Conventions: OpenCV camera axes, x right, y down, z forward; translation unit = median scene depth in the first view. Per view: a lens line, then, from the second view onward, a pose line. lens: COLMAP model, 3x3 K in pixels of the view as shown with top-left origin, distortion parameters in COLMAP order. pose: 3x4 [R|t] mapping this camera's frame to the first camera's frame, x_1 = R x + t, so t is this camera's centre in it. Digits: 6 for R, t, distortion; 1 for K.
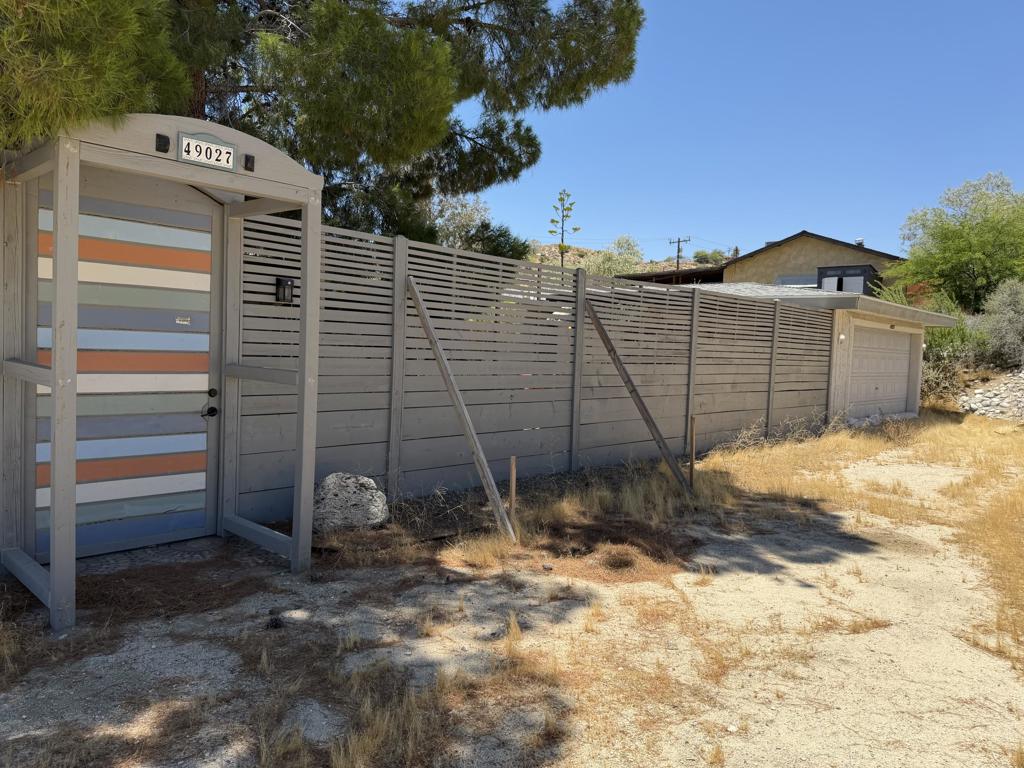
lens RADIAL K [[707.6, 0, 513.3], [0, 707.6, 380.2], [0, 0, 1]] dist [0.132649, -0.221941]
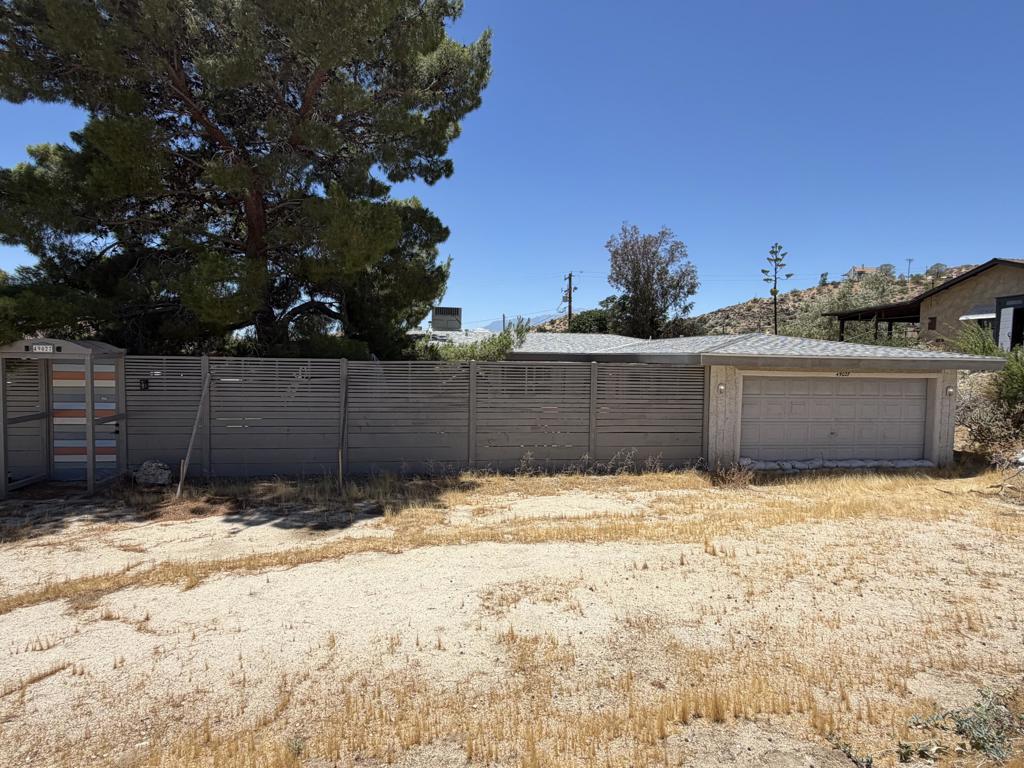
lens RADIAL K [[543.4, 0, 512.0], [0, 543.4, 384.0], [0, 0, 1]] dist [0.001264, 0.000009]
pose [[0.789759, 0.004431, -0.613401, 1.946758], [-0.017004, 0.999748, -0.014671, -0.127997], [0.613181, 0.022017, 0.789635, 0.312753]]
